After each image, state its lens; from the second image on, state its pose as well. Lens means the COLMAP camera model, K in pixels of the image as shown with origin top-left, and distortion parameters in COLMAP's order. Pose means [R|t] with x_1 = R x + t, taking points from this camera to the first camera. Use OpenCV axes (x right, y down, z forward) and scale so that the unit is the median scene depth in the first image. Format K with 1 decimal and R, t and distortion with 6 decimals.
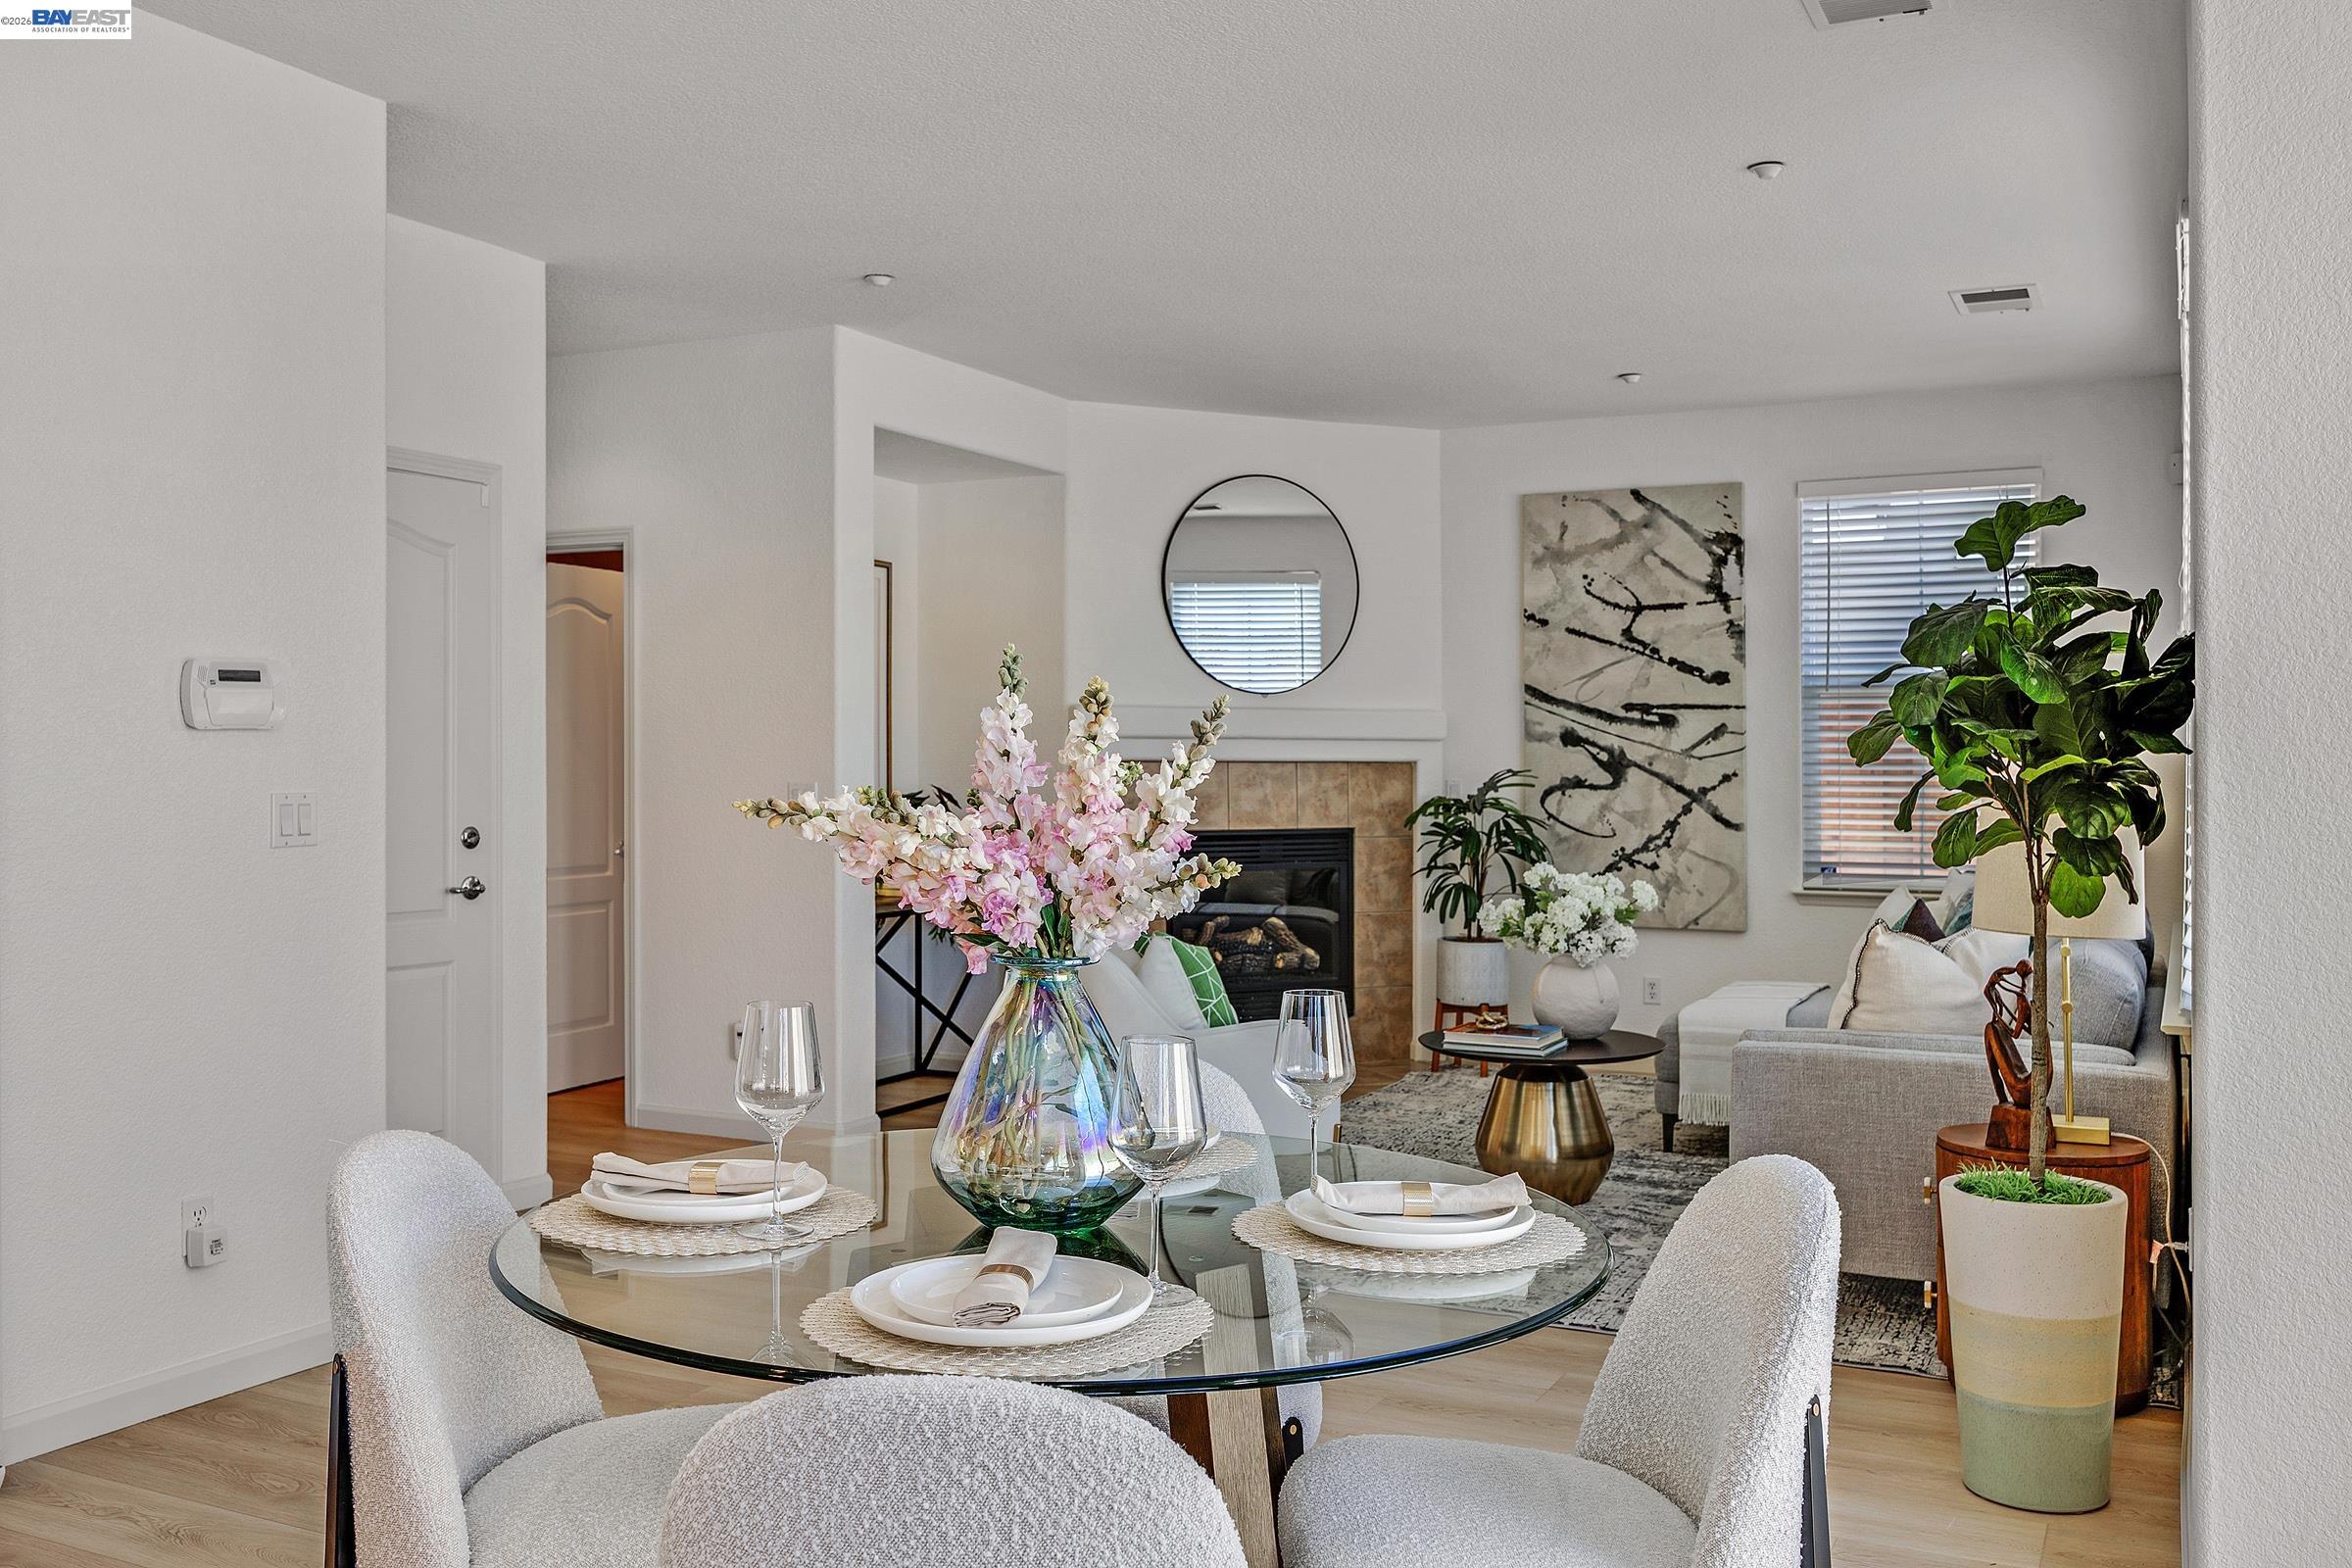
lens RADIAL K [[2024.9, 0, 1150.6], [0, 2024.9, 727.1], [0, 0, 1]] dist [0.003238, 0.001565]
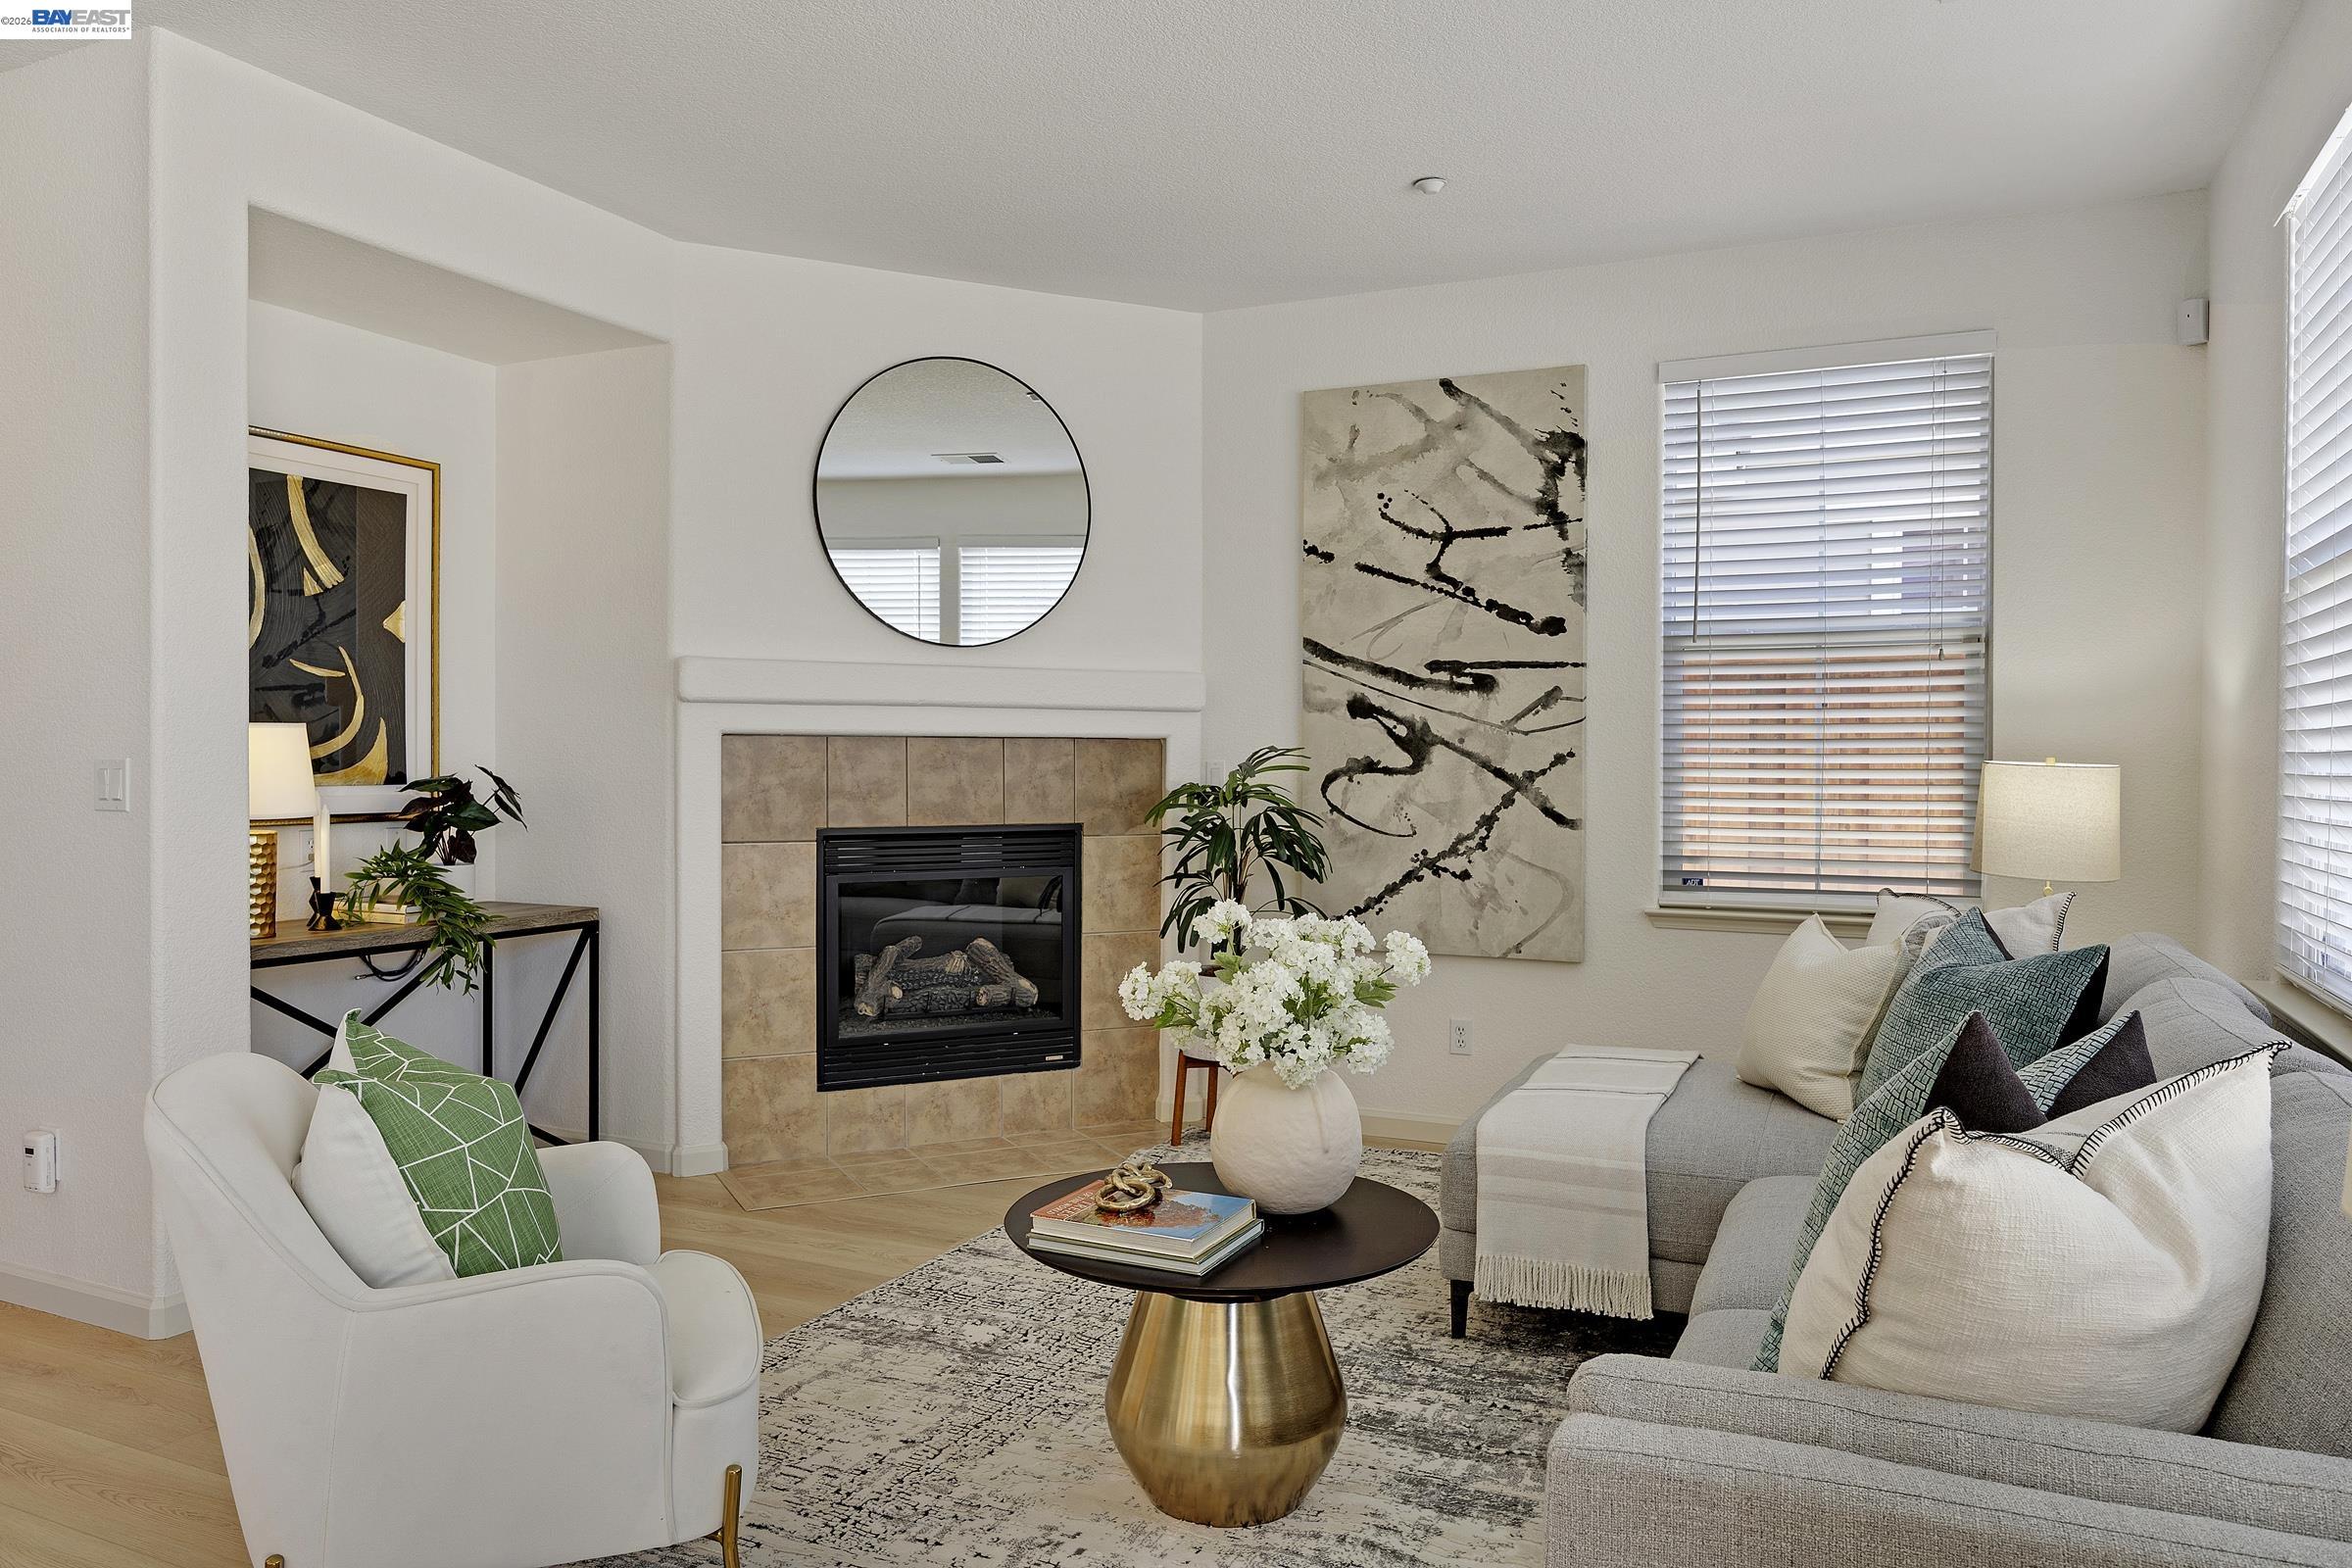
lens RADIAL K [[1635.2, 0, 1174.9], [0, 1635.2, 785.2], [0, 0, 1]] dist [-0.007233, -0.001486]
pose [[0.999146, 0.001905, 0.041279, 0.114245], [-0.003341, 0.999390, 0.034761, 0.014021], [-0.041188, -0.034869, 0.998543, 0.391946]]
